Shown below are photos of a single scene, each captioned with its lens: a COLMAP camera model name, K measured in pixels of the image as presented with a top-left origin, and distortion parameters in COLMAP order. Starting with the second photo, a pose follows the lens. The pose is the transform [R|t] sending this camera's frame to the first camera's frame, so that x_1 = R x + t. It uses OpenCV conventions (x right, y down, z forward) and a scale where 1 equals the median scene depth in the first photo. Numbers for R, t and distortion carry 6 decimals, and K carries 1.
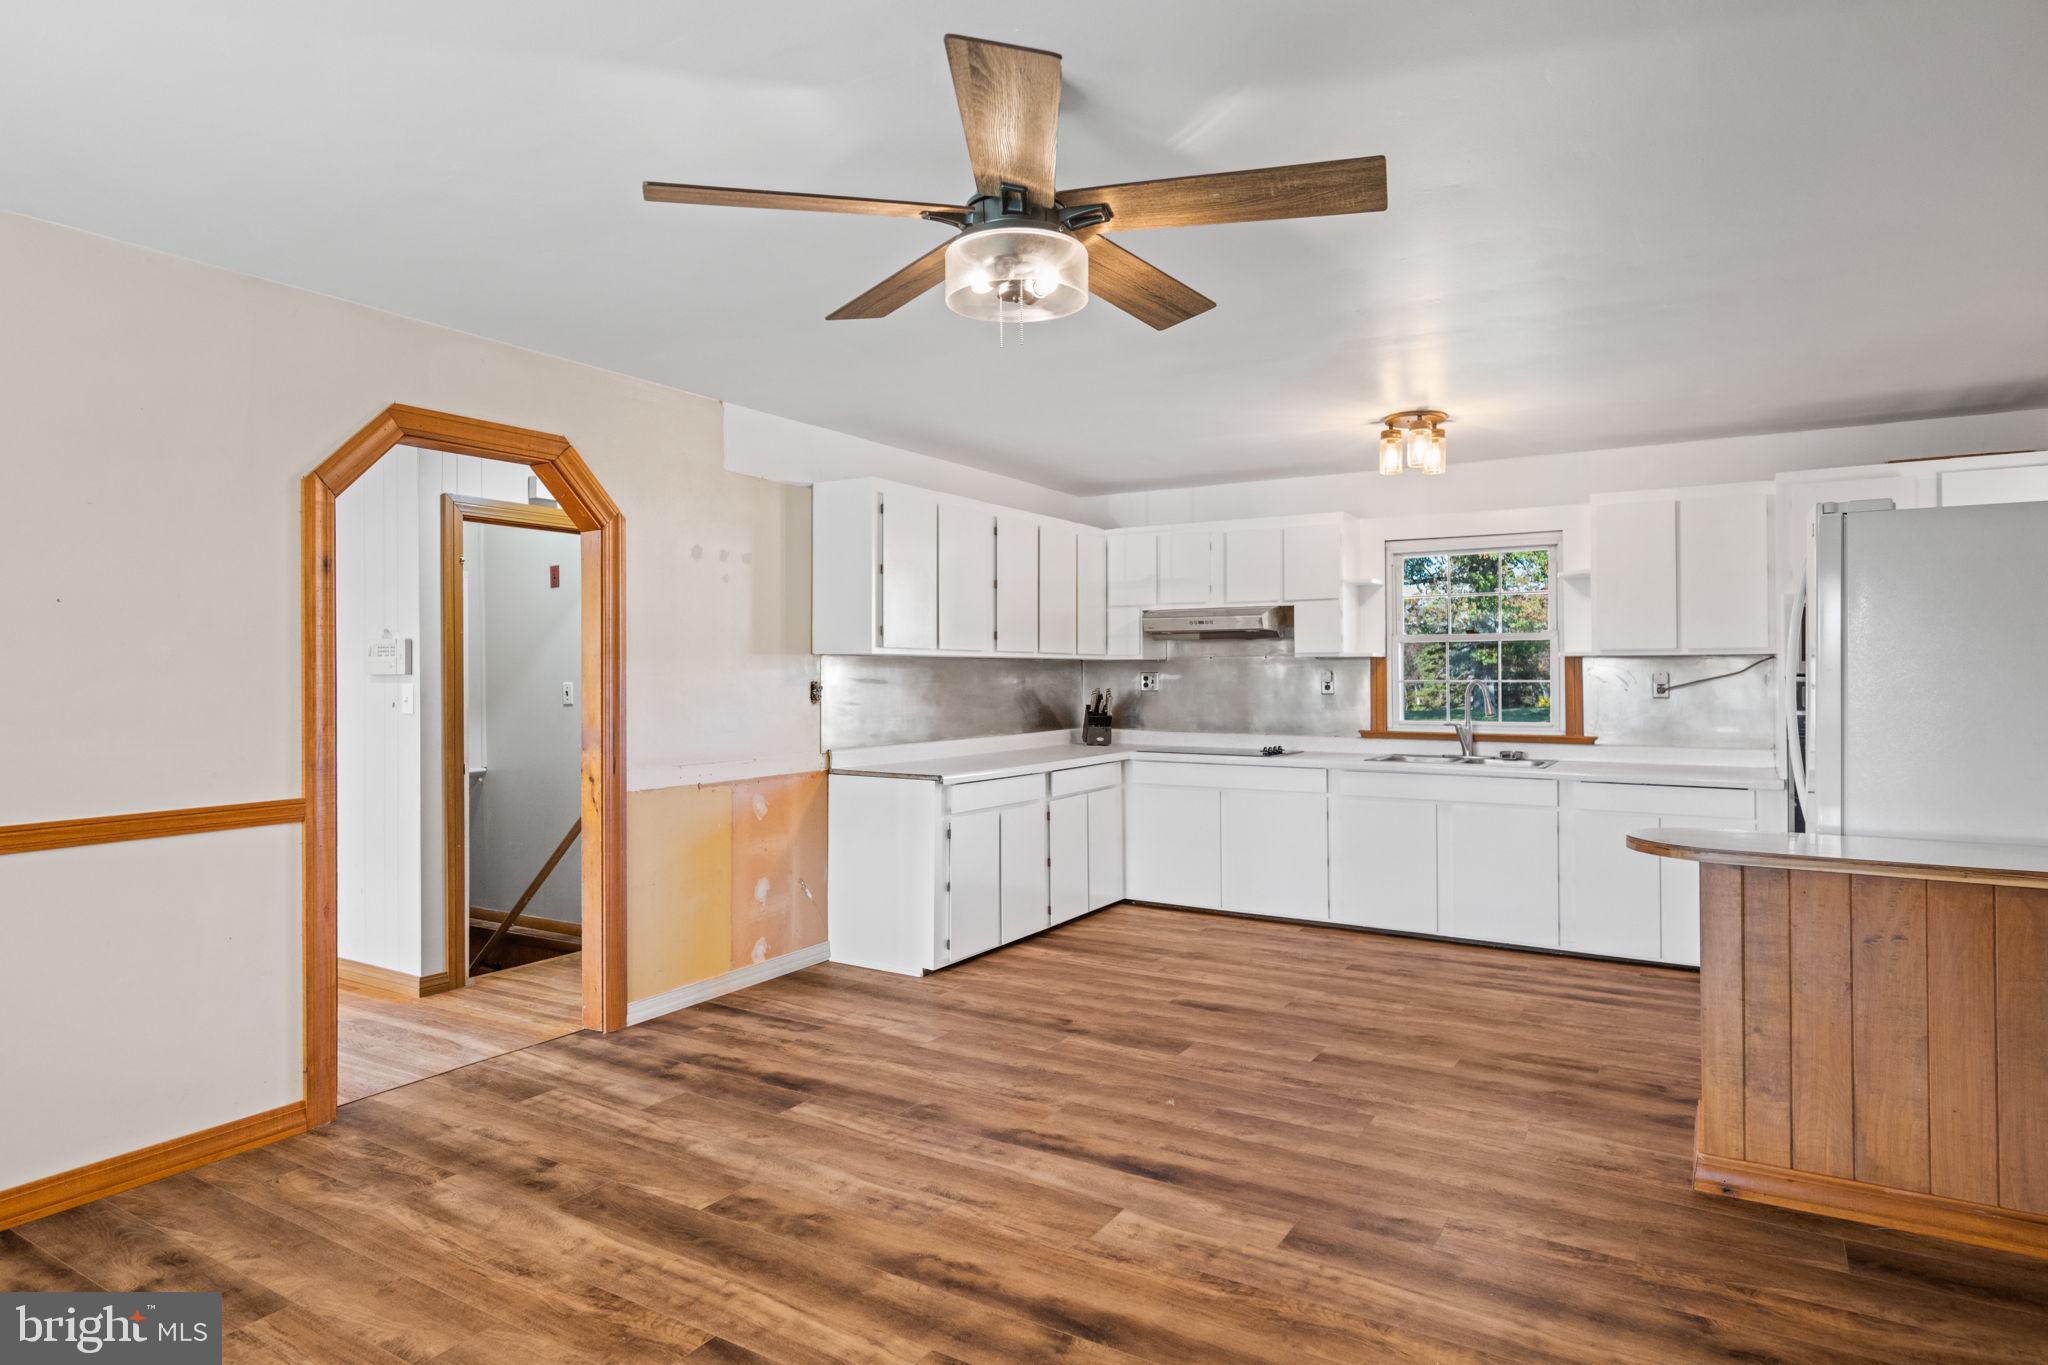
lens RADIAL K [[1153.8, 0, 1024.0], [0, 1153.8, 682.5], [0, 0, 1]] dist [-0.000326, 0.000209]
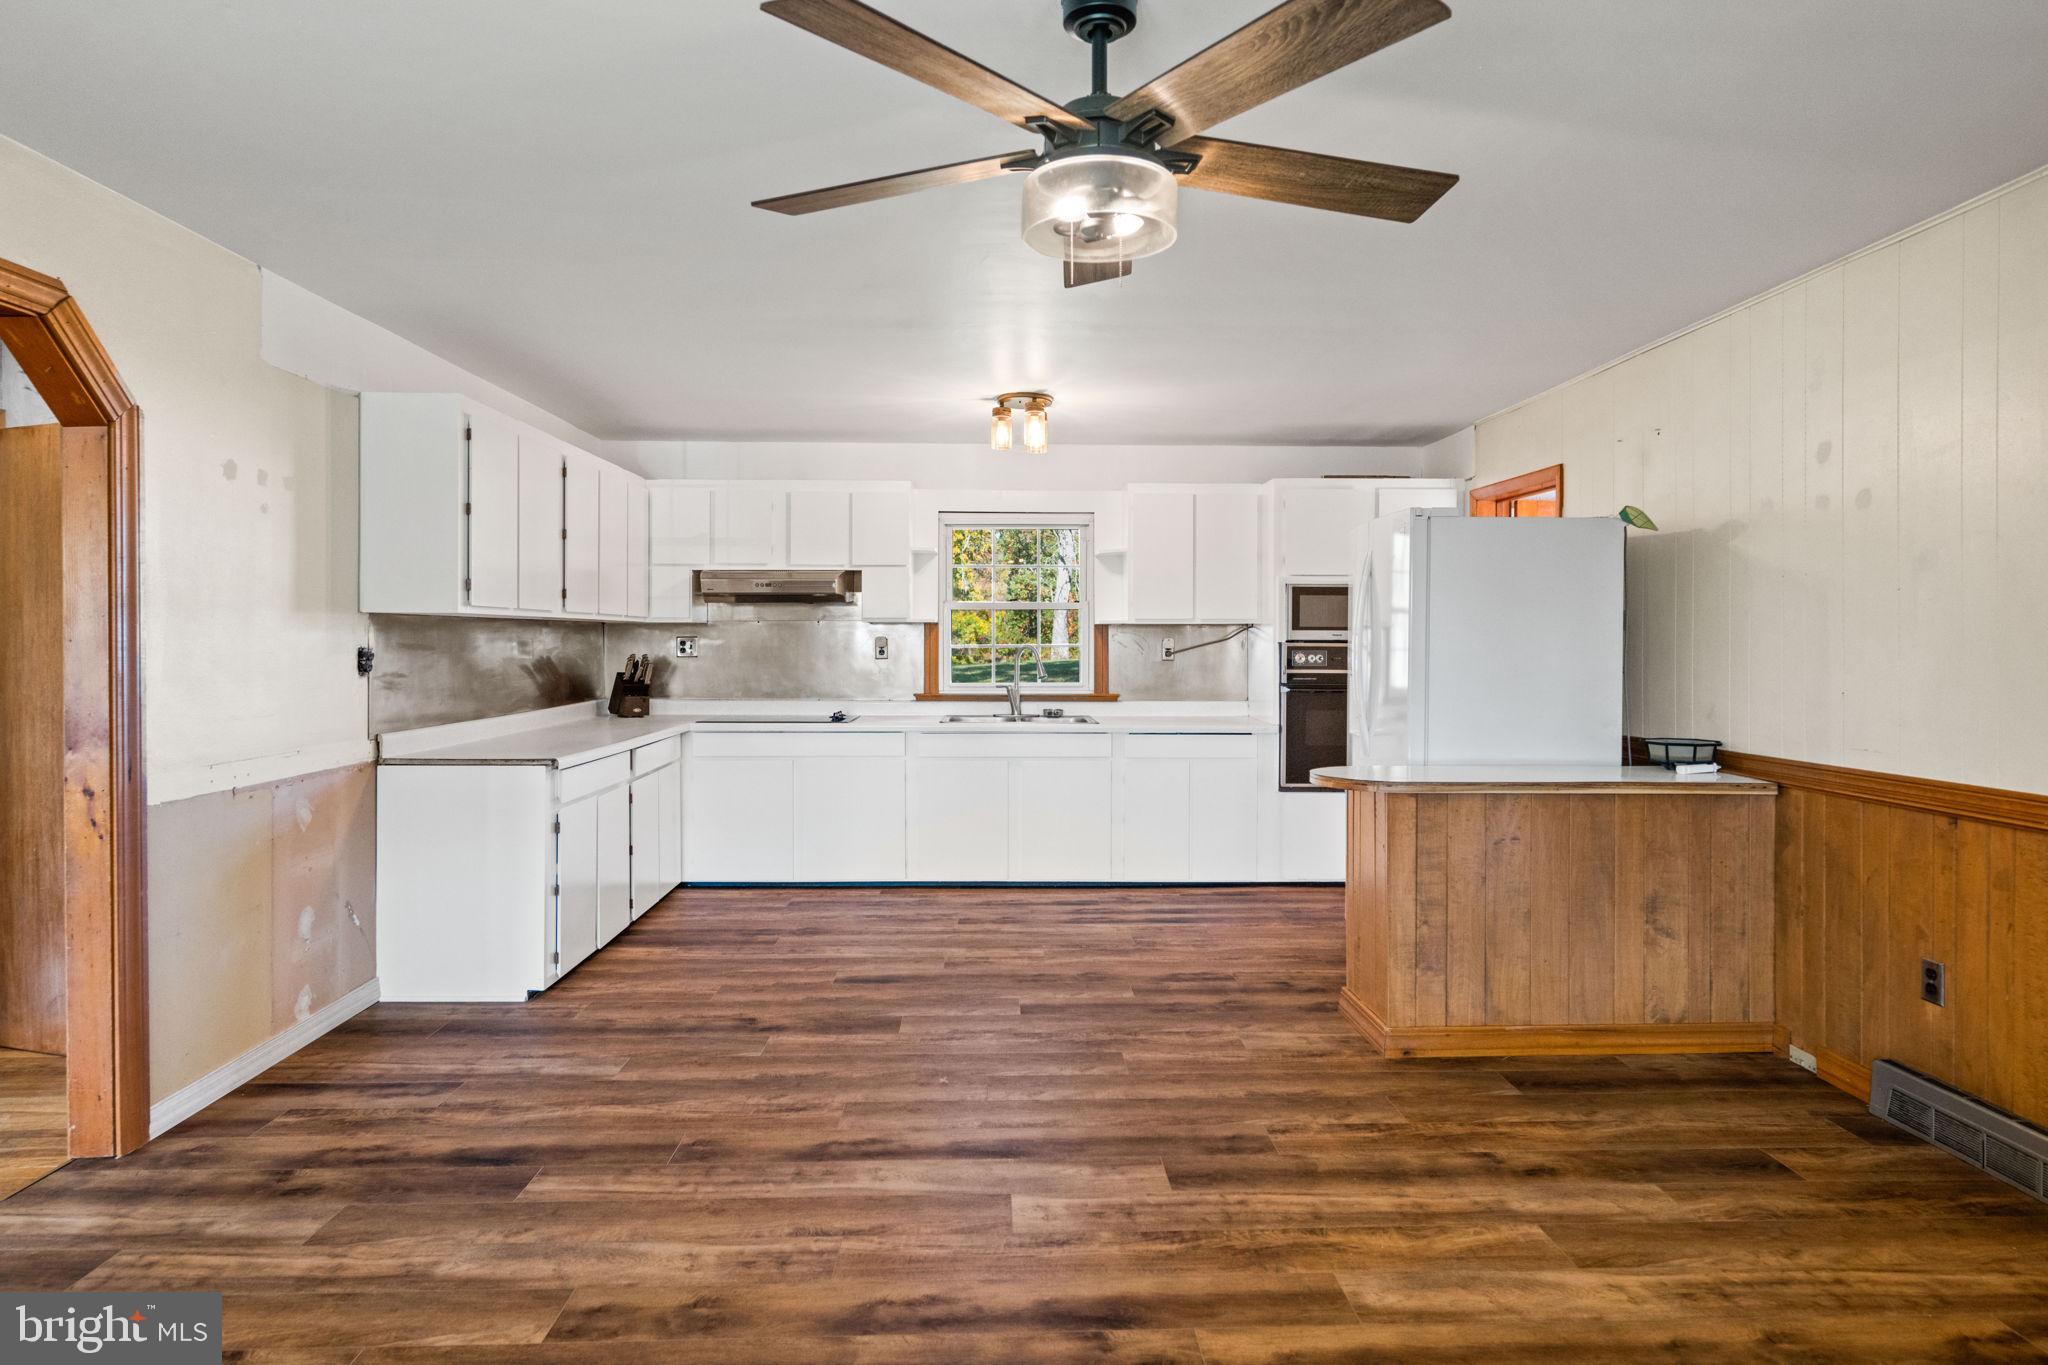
lens RADIAL K [[1144.9, 0, 1024.7], [0, 1144.9, 663.0], [0, 0, 1]] dist [-0.000055, -0.000156]
pose [[0.834535, -0.008821, 0.550884, -0.299634], [0.000929, 0.999893, 0.014603, -0.001616], [-0.550954, -0.011675, 0.834454, 0.139844]]
